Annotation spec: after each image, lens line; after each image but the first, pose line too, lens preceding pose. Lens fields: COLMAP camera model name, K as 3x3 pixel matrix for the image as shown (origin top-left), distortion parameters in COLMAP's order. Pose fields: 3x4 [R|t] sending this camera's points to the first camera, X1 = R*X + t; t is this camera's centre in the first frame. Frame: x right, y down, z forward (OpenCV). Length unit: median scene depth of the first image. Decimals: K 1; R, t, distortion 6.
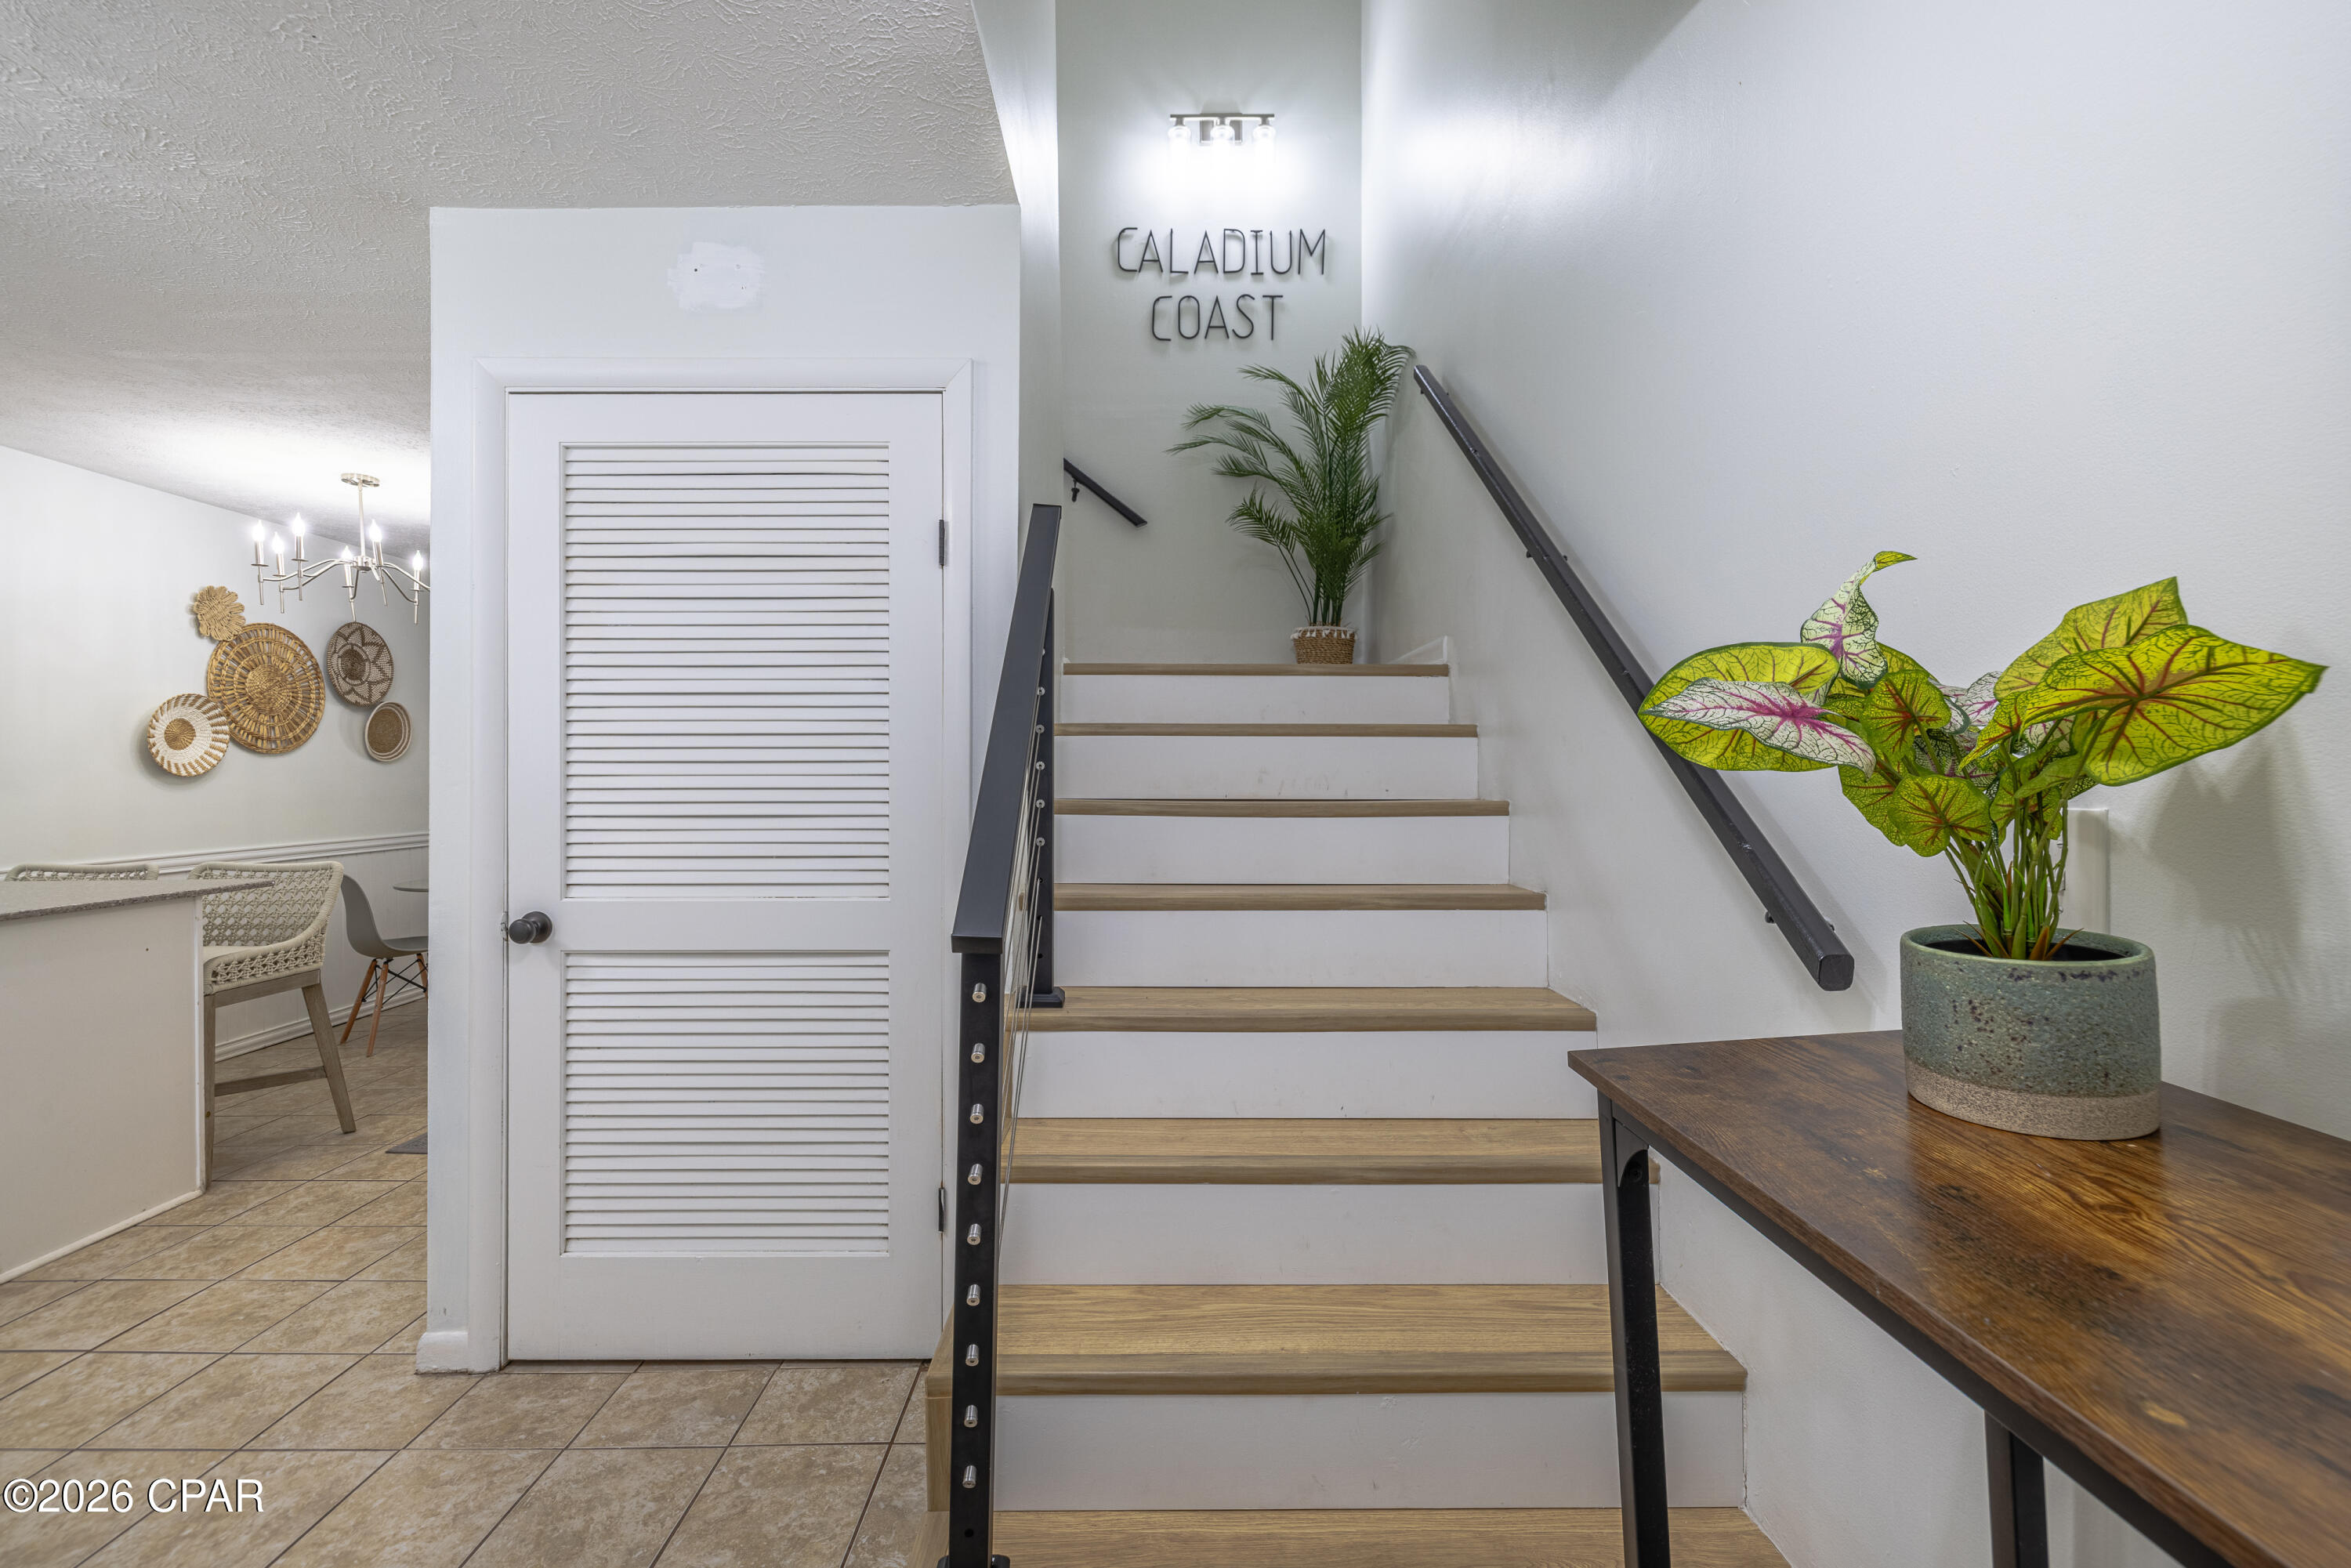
lens RADIAL K [[989.1, 0, 1165.2], [0, 989.1, 772.9], [0, 0, 1]] dist [0.001930, -0.000381]
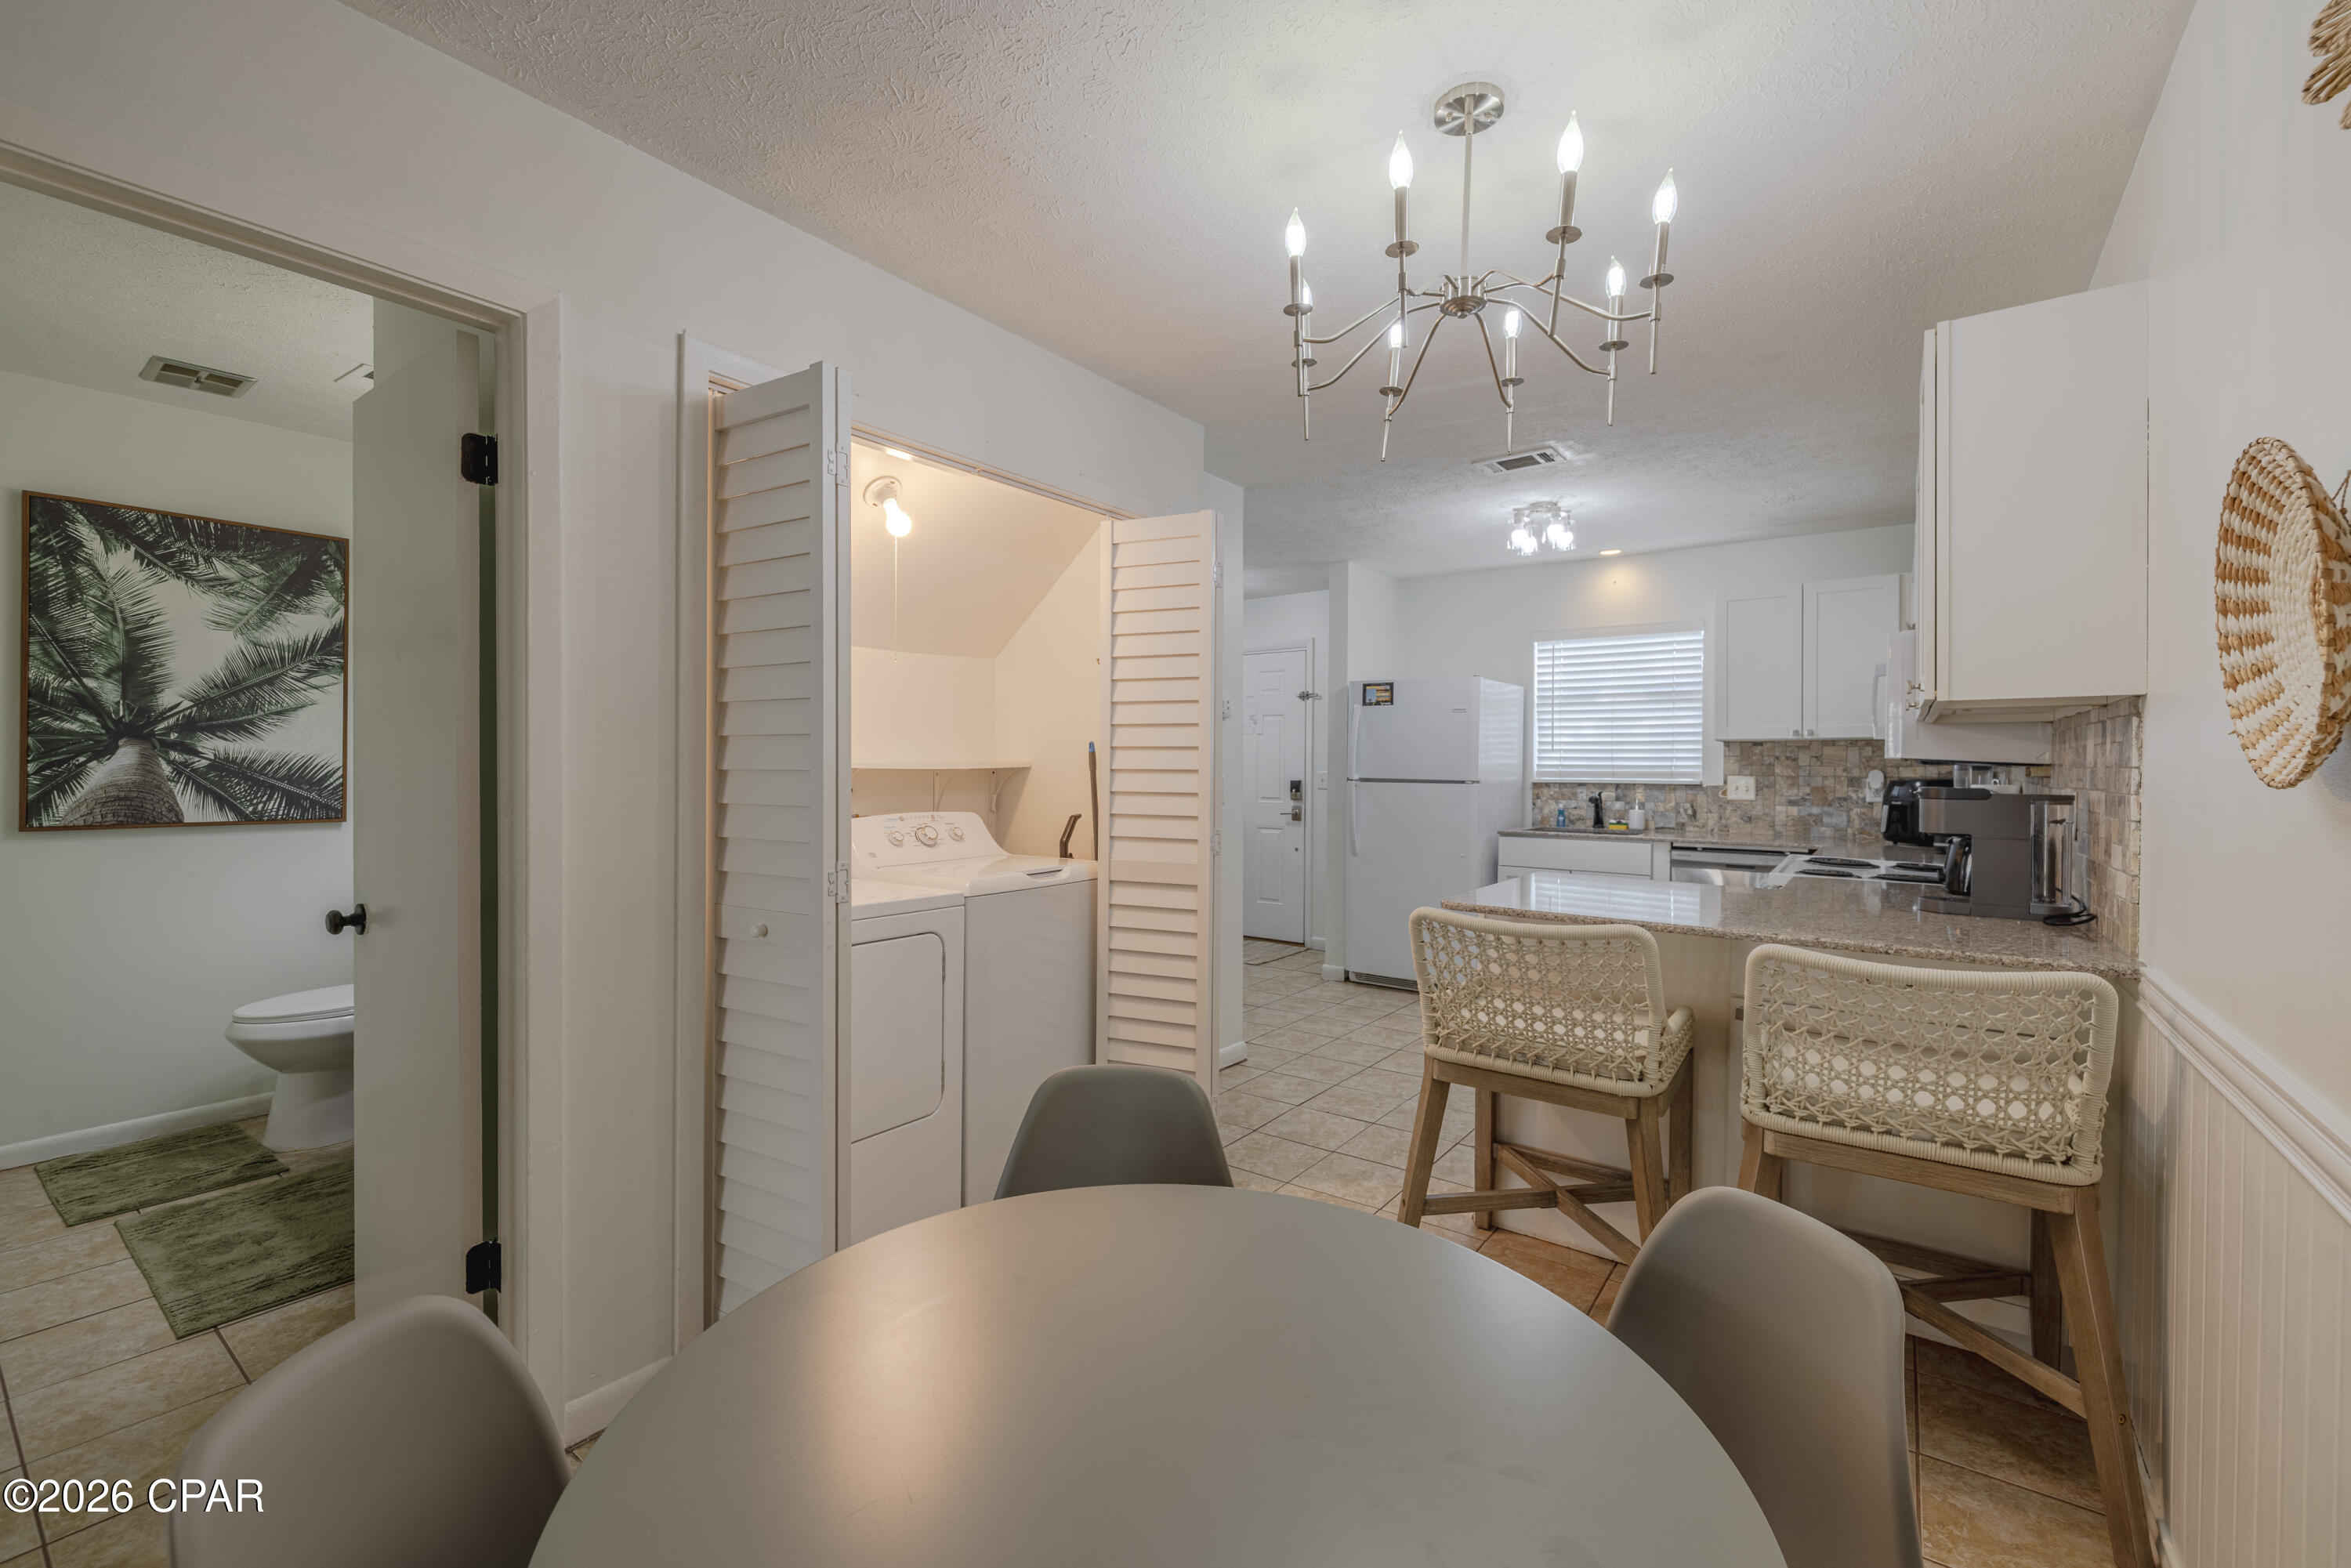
lens RADIAL K [[989.1, 0, 1165.2], [0, 989.1, 772.9], [0, 0, 1]] dist [0.001930, -0.000381]
pose [[-0.797910, -0.008328, 0.602719, -0.867792], [-0.004448, 0.999959, 0.007927, -0.000792], [-0.602760, 0.003644, -0.797914, 1.281269]]
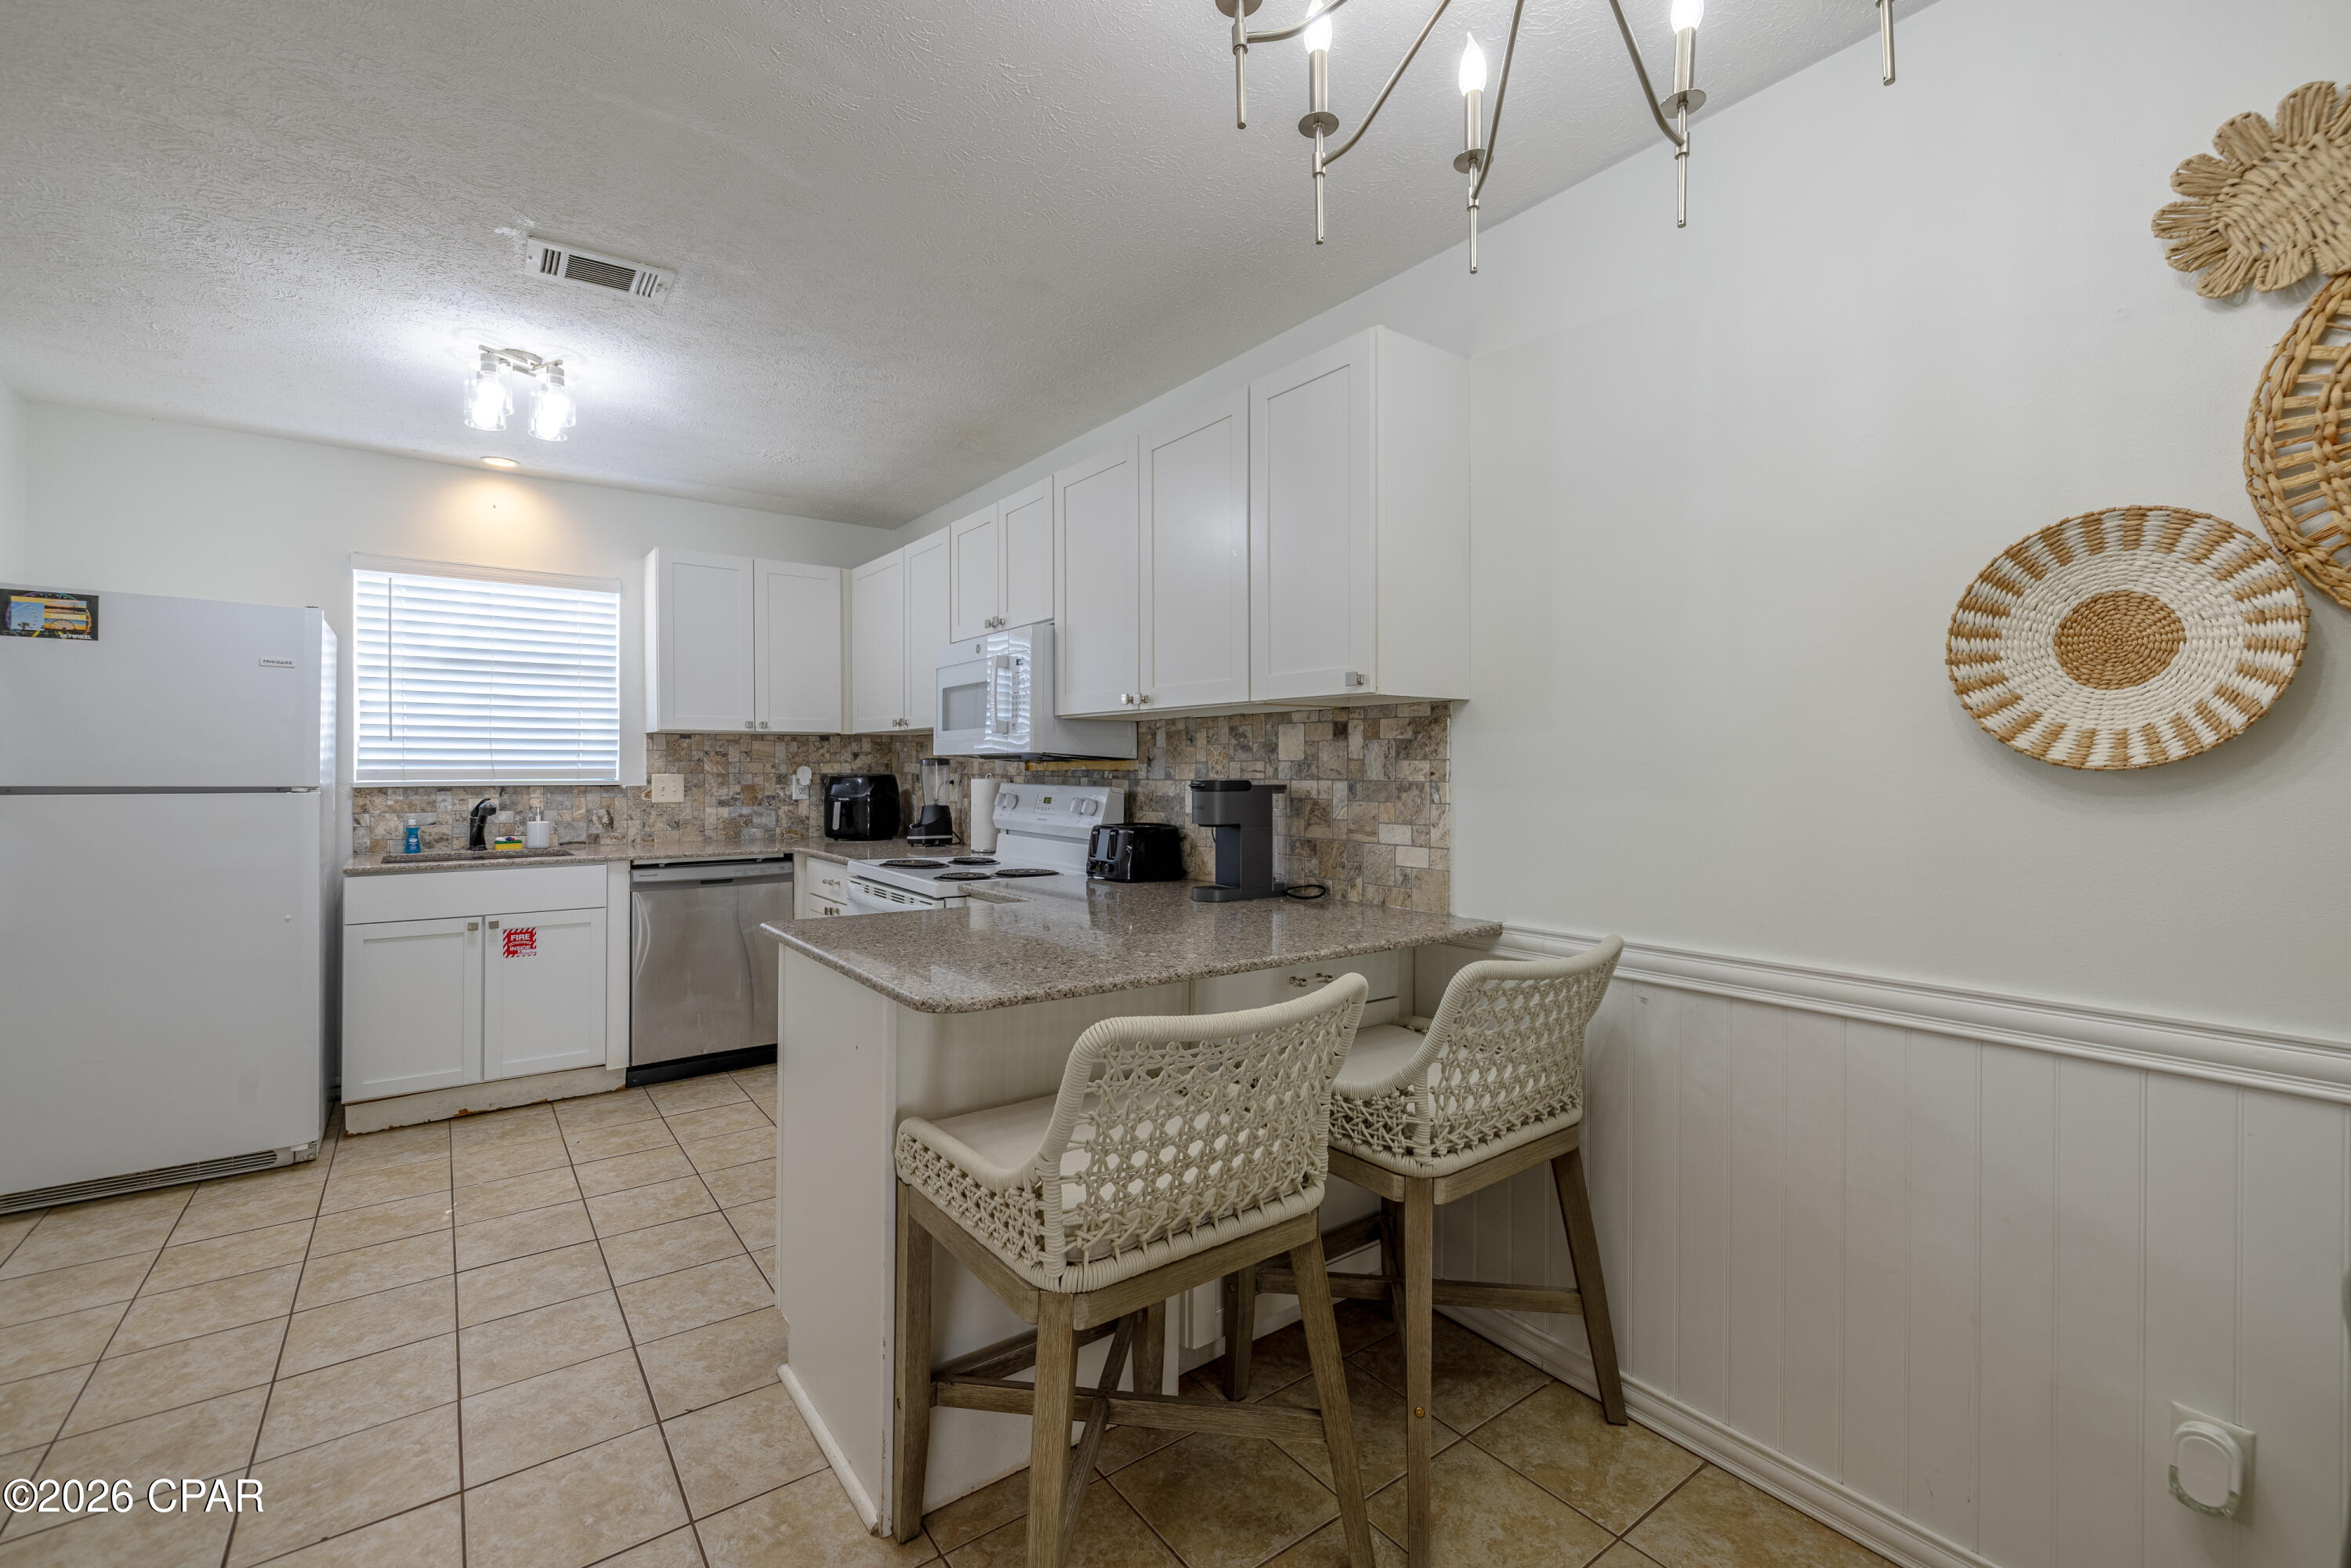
lens RADIAL K [[989.1, 0, 1165.2], [0, 989.1, 772.9], [0, 0, 1]] dist [0.001930, -0.000381]
pose [[-0.808323, 0.002287, -0.588735, -0.520683], [-0.000683, 0.999988, 0.004822, 0.003005], [0.588739, 0.004300, -0.808312, 1.021851]]
